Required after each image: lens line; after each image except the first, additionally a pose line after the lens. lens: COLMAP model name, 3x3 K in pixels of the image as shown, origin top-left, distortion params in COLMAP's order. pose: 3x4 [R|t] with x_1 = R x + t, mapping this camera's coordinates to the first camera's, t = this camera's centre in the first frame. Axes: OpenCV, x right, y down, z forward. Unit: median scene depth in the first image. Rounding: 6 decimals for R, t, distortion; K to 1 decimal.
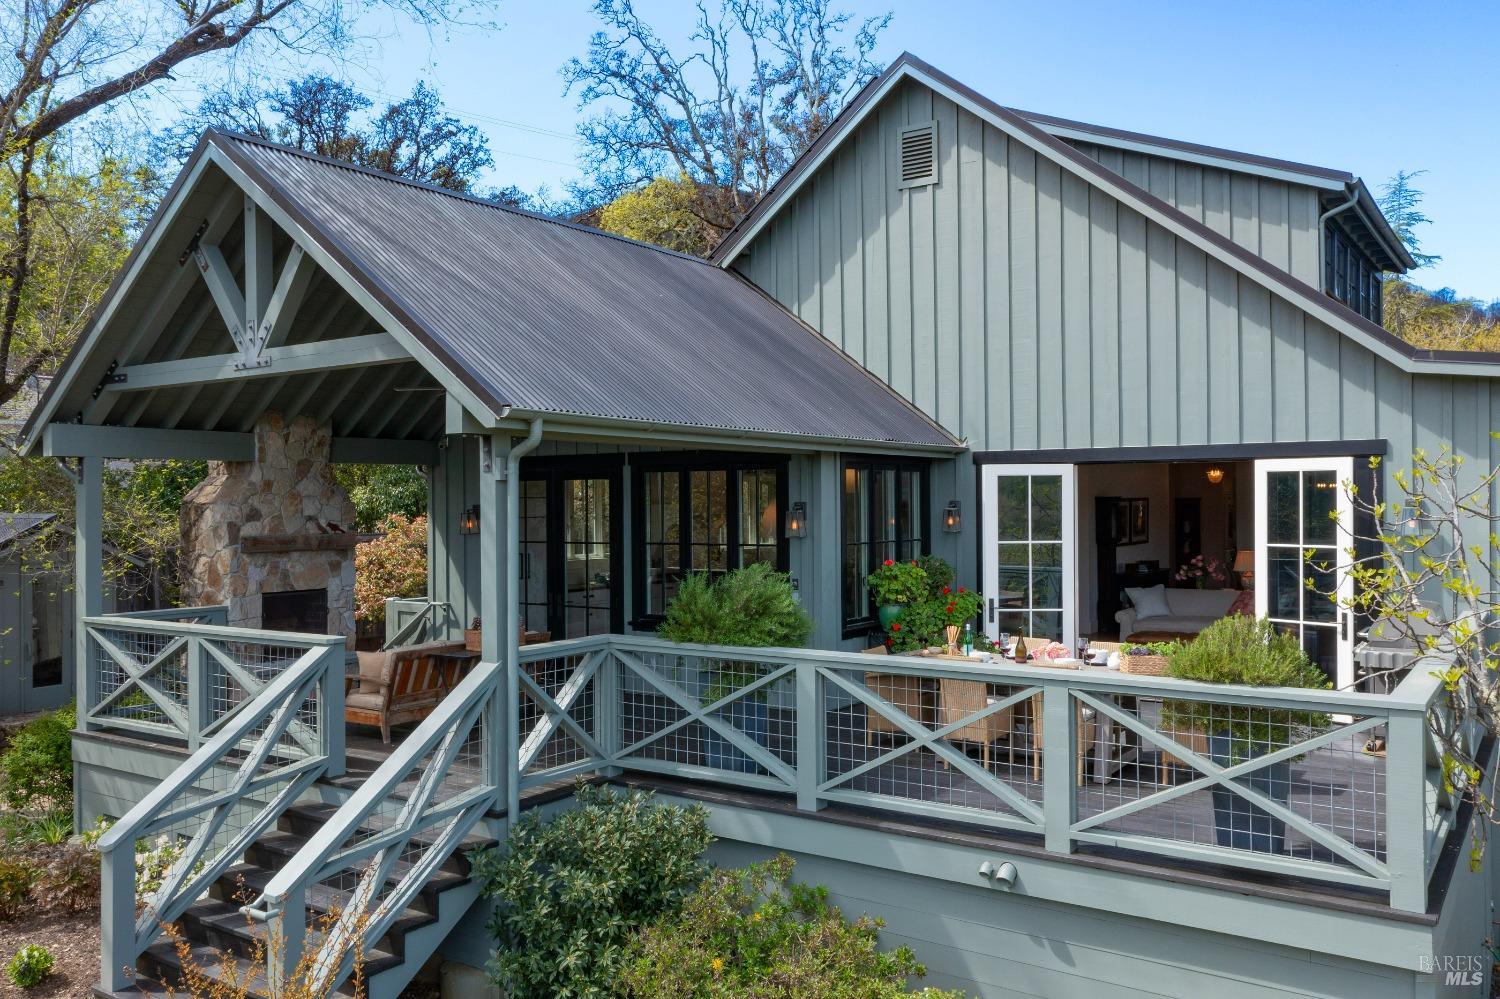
lens RADIAL K [[1196.0, 0, 750.0], [0, 1196.0, 499.5], [0, 0, 1]] dist [0.008651, 0.007214]
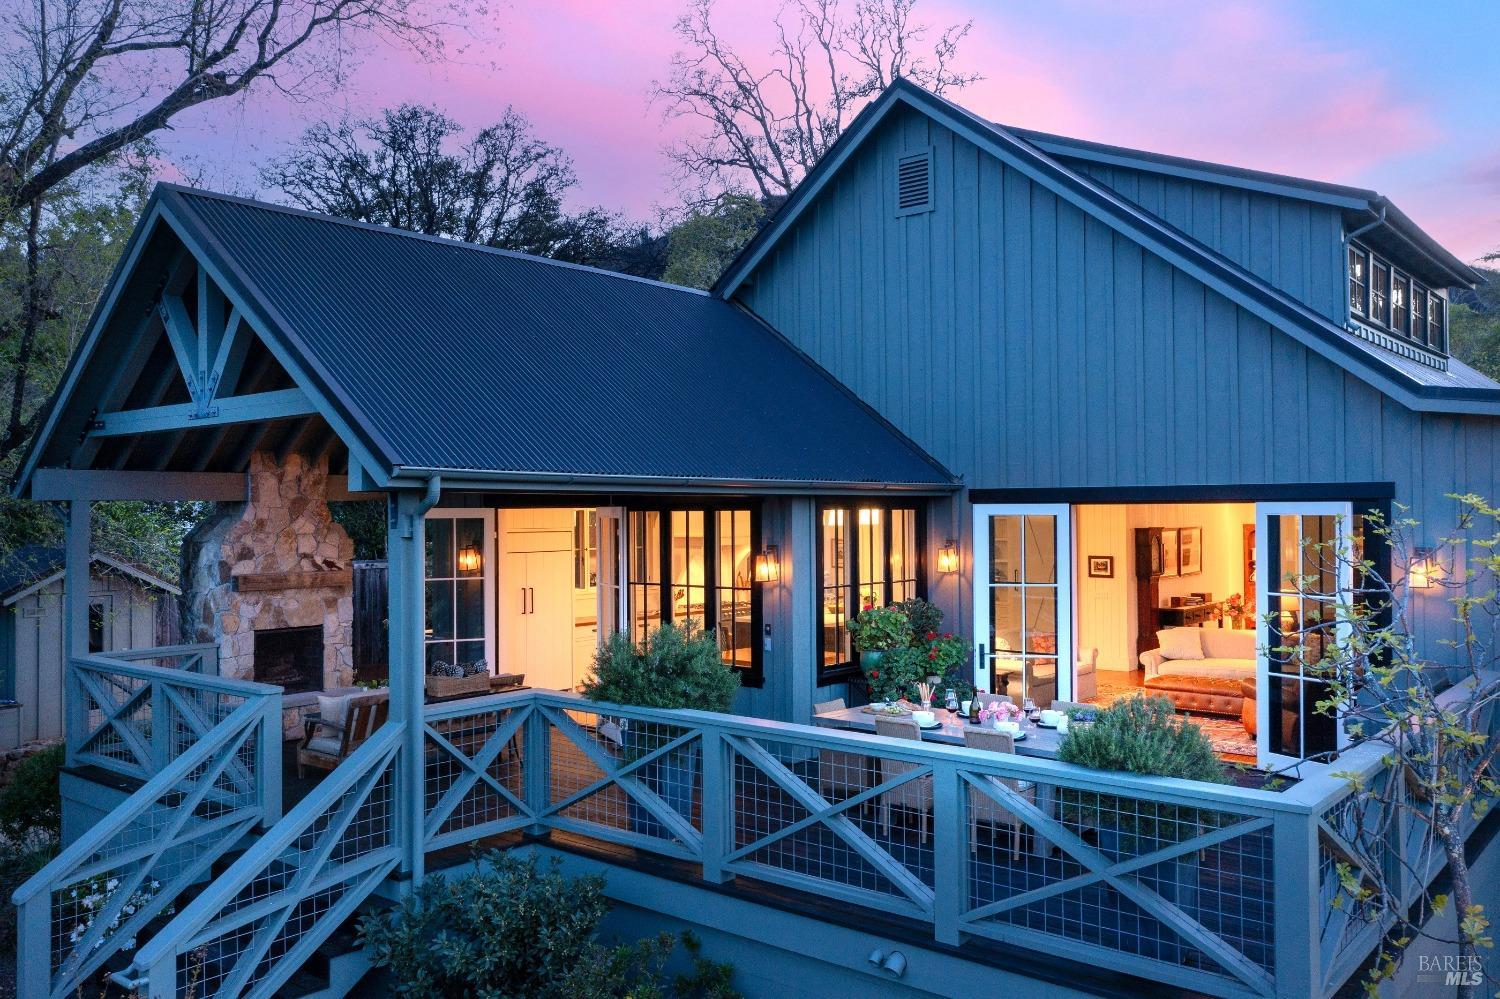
lens RADIAL K [[1196.0, 0, 750.0], [0, 1196.0, 499.5], [0, 0, 1]] dist [0.008651, 0.007214]
pose [[0.995350, -0.000240, -0.096319, 0.109291], [-0.000418, 0.999977, -0.006808, -0.026262], [0.096319, 0.006817, 0.995327, 0.028132]]
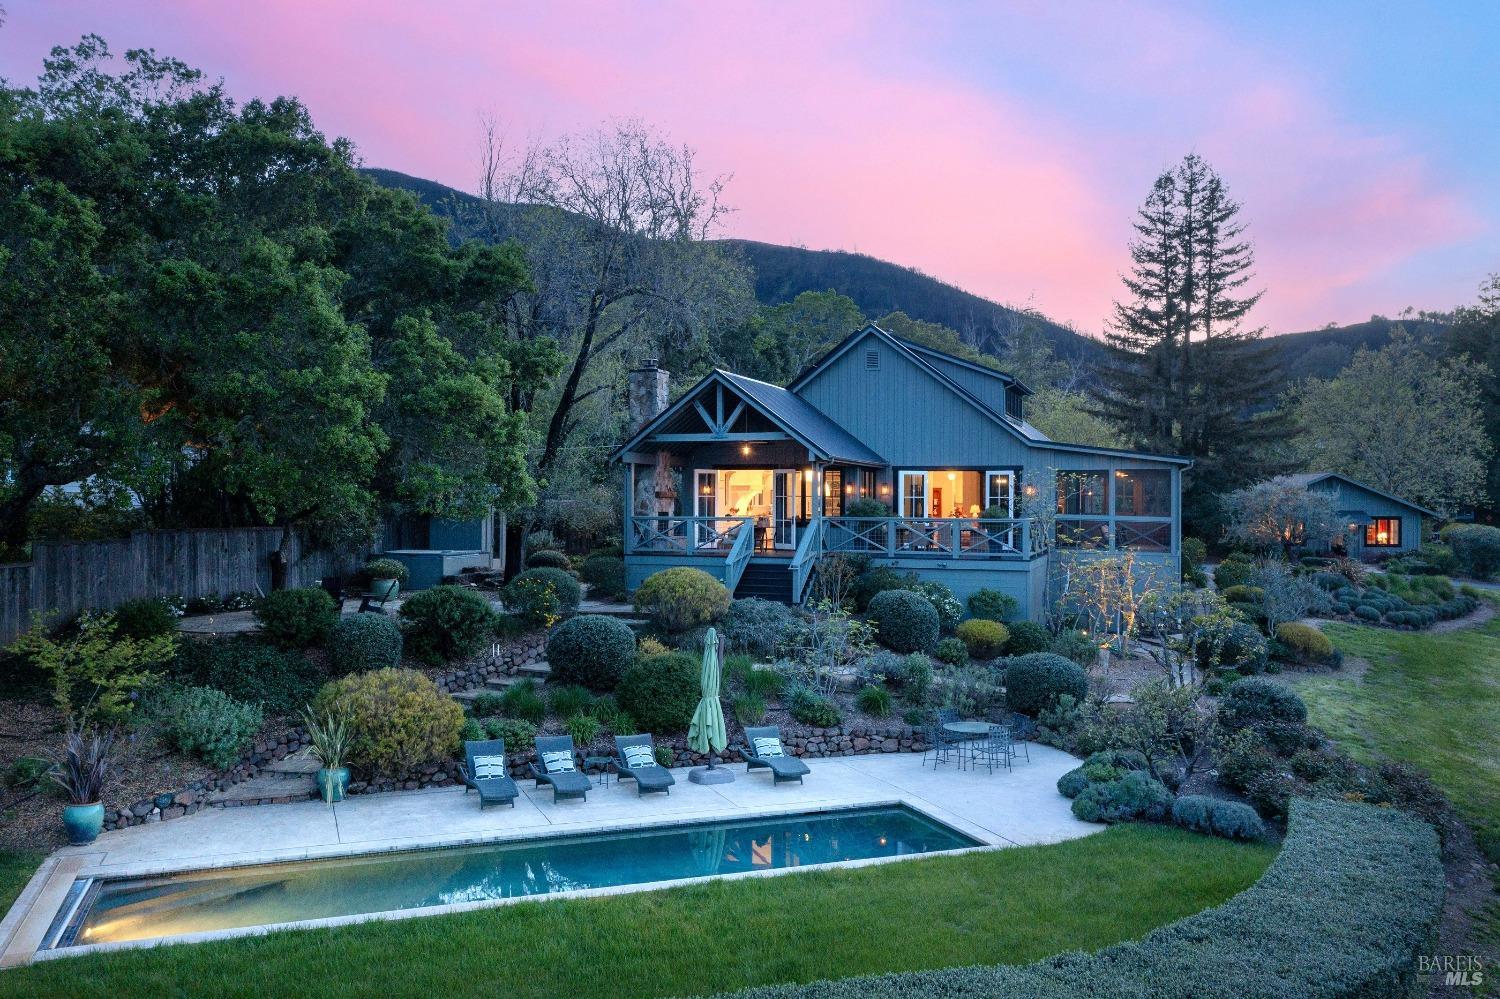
lens RADIAL K [[1217.3, 0, 750.0], [0, 1217.3, 499.5], [0, 0, 1]] dist [0.010070, 0.007760]
pose [[0.964310, 0.011606, 0.264520, -0.953001], [-0.011521, 0.999932, -0.001872, 0.052152], [-0.264524, -0.001243, 0.964378, -1.794382]]
